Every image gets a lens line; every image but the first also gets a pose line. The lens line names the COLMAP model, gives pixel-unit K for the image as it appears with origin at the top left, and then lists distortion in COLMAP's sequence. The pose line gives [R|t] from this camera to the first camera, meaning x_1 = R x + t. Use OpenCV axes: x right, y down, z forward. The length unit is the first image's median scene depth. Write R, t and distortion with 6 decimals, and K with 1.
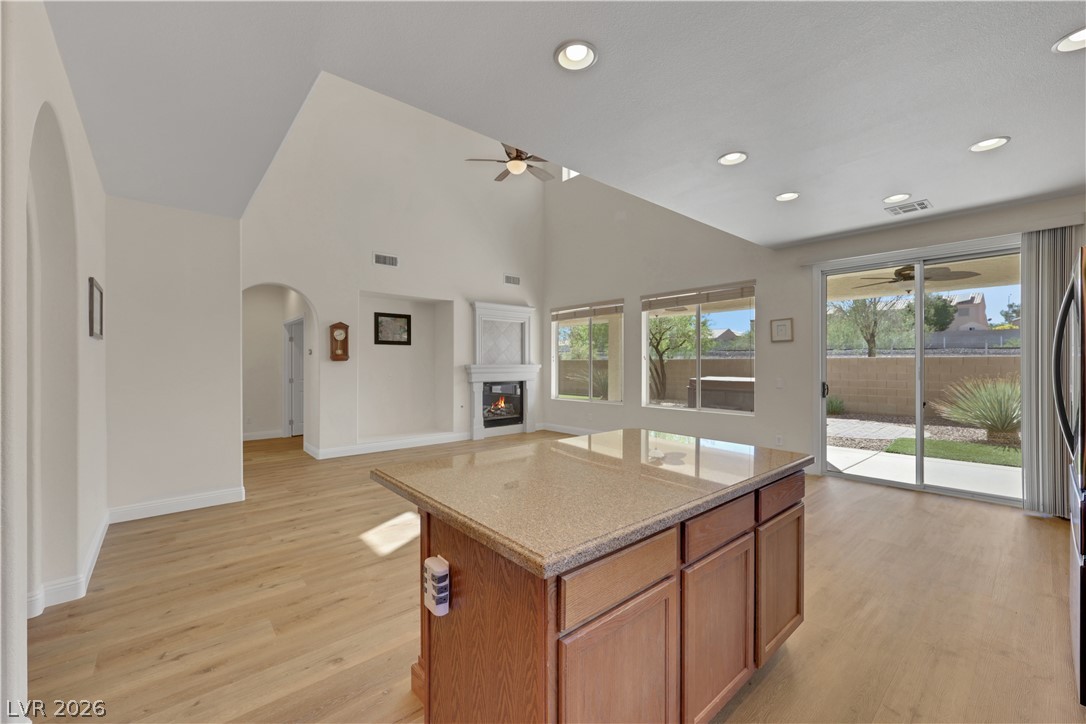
lens RADIAL K [[438.0, 0, 543.0], [0, 438.0, 362.0], [0, 0, 1]] dist [-0.000342, -0.000144]
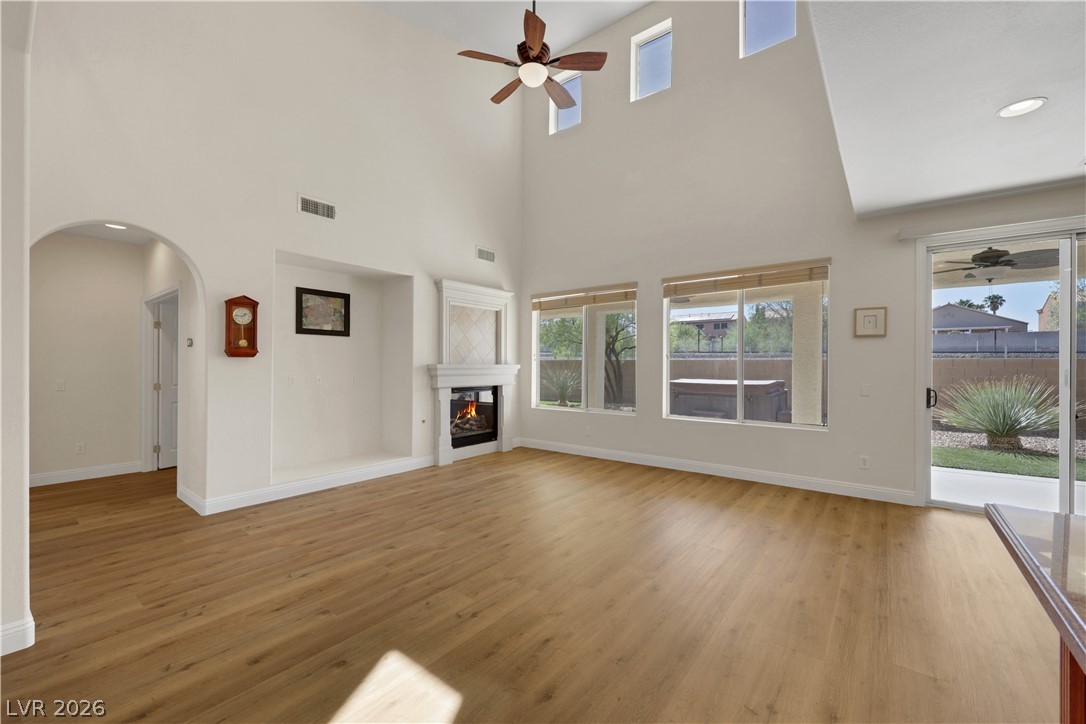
lens RADIAL K [[439.9, 0, 541.9], [0, 439.9, 363.0], [0, 0, 1]] dist [-0.001325, 0.000264]
pose [[0.982368, 0.005461, 0.186880, -0.130814], [-0.005594, 0.999984, 0.000187, 0.003003], [-0.186876, -0.001229, 0.982383, 0.244461]]
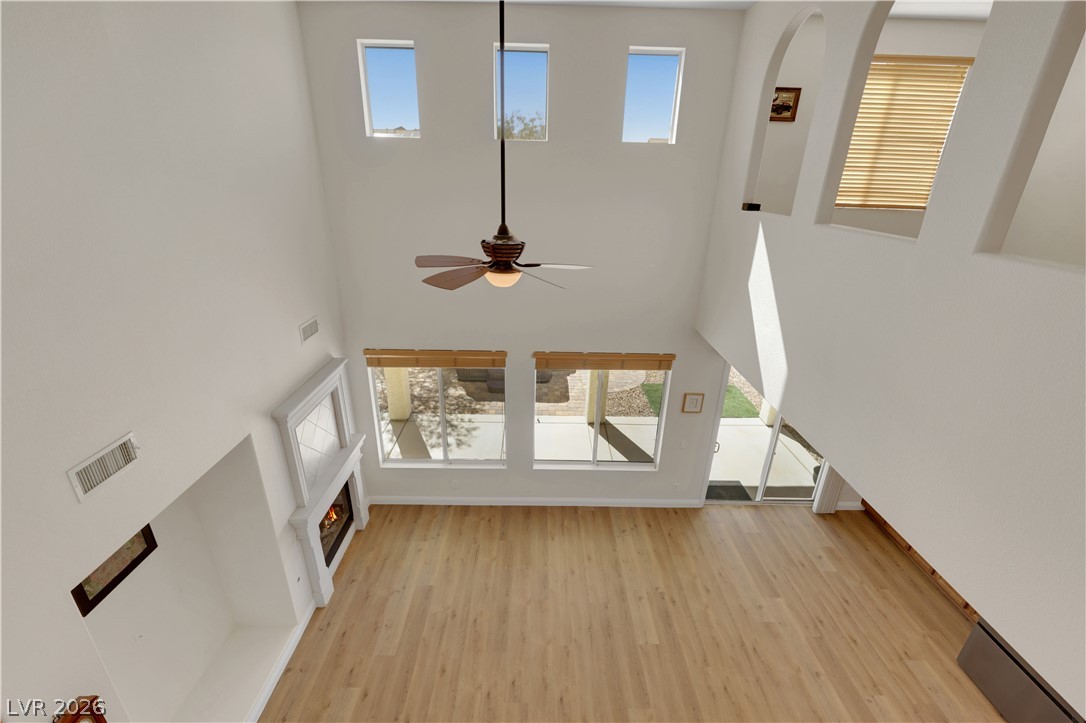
lens RADIAL K [[450.9, 0, 543.8], [0, 450.9, 356.8], [0, 0, 1]] dist [-0.000617, 0.000109]
pose [[0.650959, -0.264097, 0.711692, -0.329902], [-0.027276, 0.928788, 0.369606, -0.422052], [-0.758623, -0.260010, 0.597399, 0.470323]]
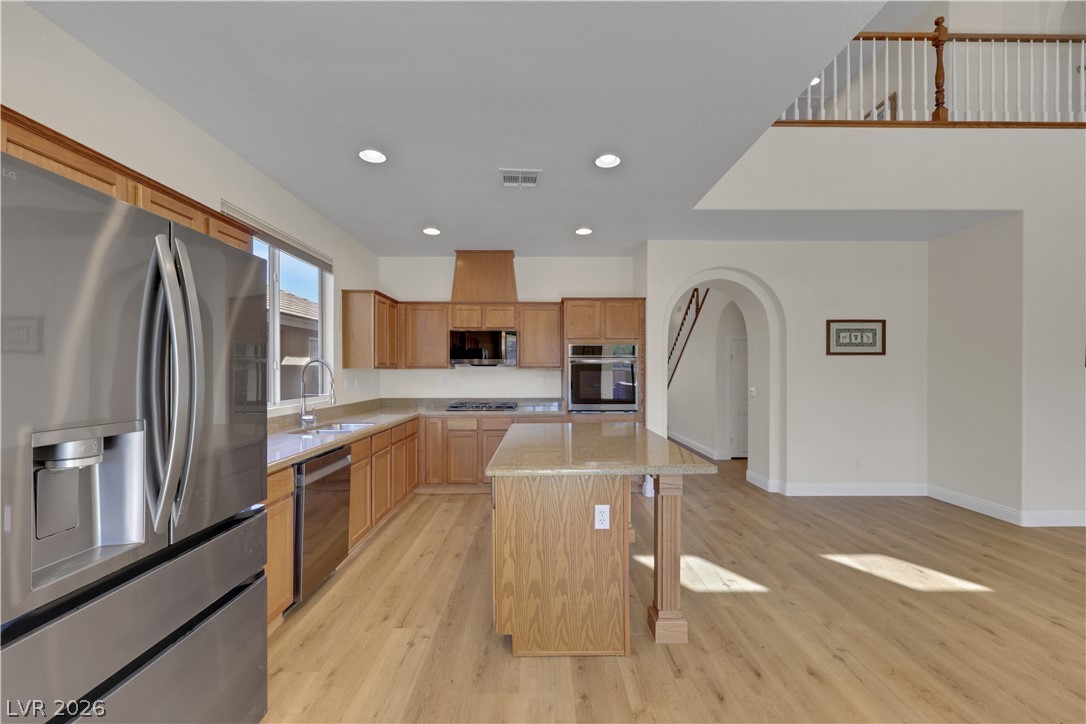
lens RADIAL K [[442.0, 0, 546.3], [0, 442.0, 371.0], [0, 0, 1]] dist [0.000971, 0.000156]
pose [[-0.646032, 0.002869, -0.763305, 0.355888], [0.002357, 0.999996, 0.001764, -0.001517], [0.763306, -0.000659, -0.646036, 0.481587]]
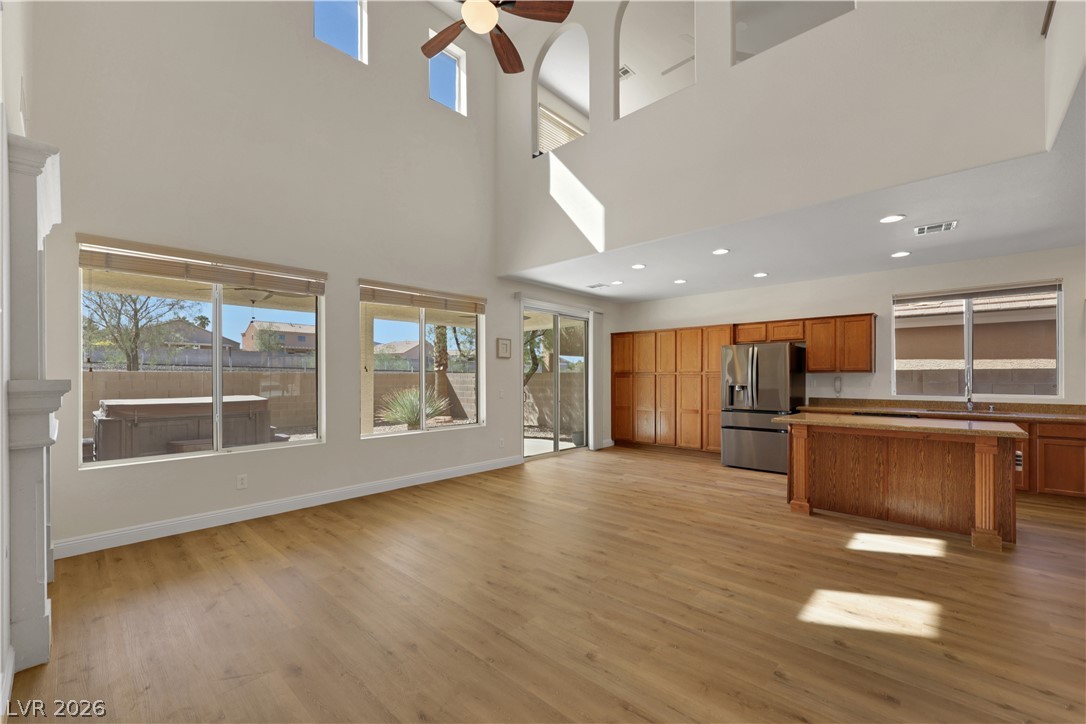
lens RADIAL K [[443.0, 0, 541.7], [0, 443.0, 376.5], [0, 0, 1]] dist [-0.000962, 0.000069]
pose [[-0.100272, 0.003575, 0.994954, -0.468084], [-0.000003, 0.999994, -0.003593, 0.005182], [-0.994960, -0.000363, -0.100271, 0.743139]]
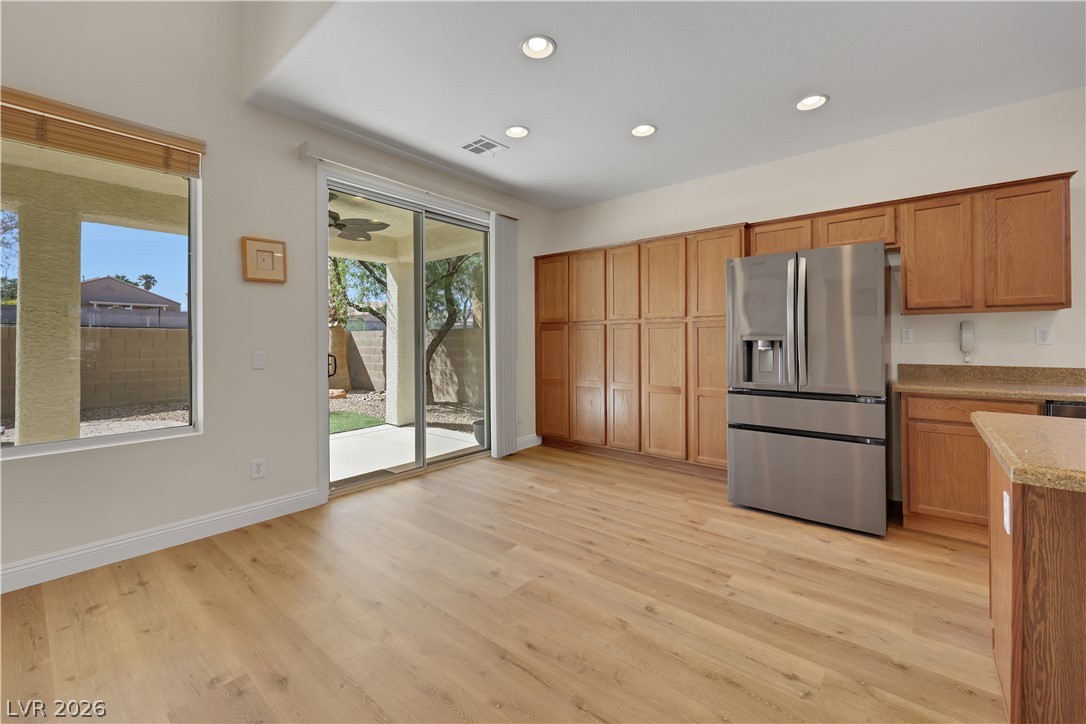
lens RADIAL K [[444.4, 0, 543.0], [0, 444.4, 338.5], [0, 0, 1]] dist [-0.001050, -0.000040]
pose [[-0.153753, 0.006807, 0.988086, -0.031942], [0.002975, 0.999975, -0.006426, 0.019956], [-0.988105, 0.001951, -0.153769, 0.545365]]
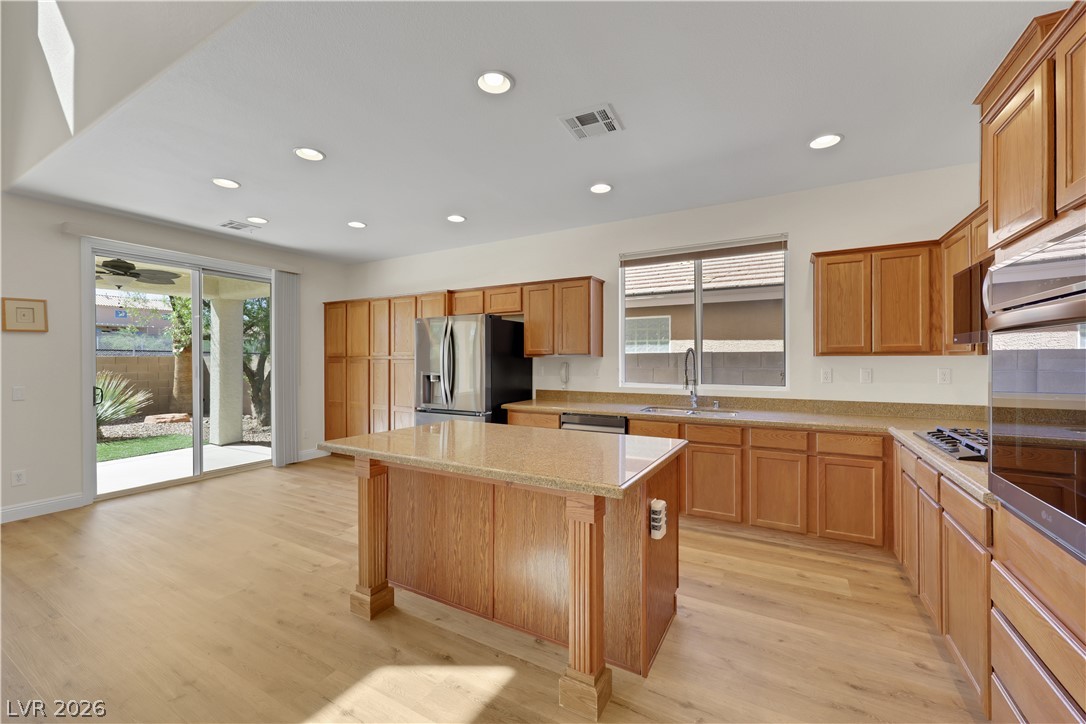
lens RADIAL K [[436.8, 0, 542.4], [0, 436.8, 359.8], [0, 0, 1]] dist [0.000659, 0.000049]
pose [[-0.329473, 0.001352, 0.944164, -0.268352], [0.002561, 0.999997, -0.000538, -0.000540], [-0.944161, 0.002241, -0.329476, 0.336363]]
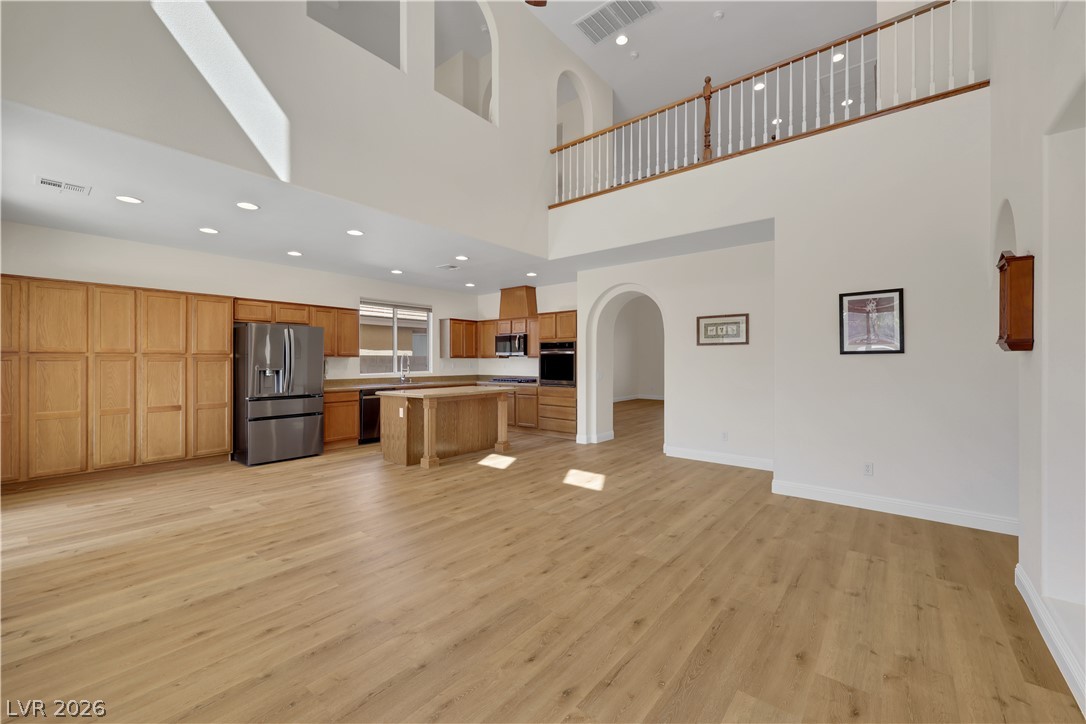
lens RADIAL K [[436.8, 0, 542.4], [0, 436.8, 359.8], [0, 0, 1]] dist [0.000659, 0.000049]
pose [[-0.986262, 0.000632, -0.165187, 0.007050], [0.001258, 0.999992, -0.003688, 0.005346], [0.165184, -0.003845, -0.986255, 1.094454]]
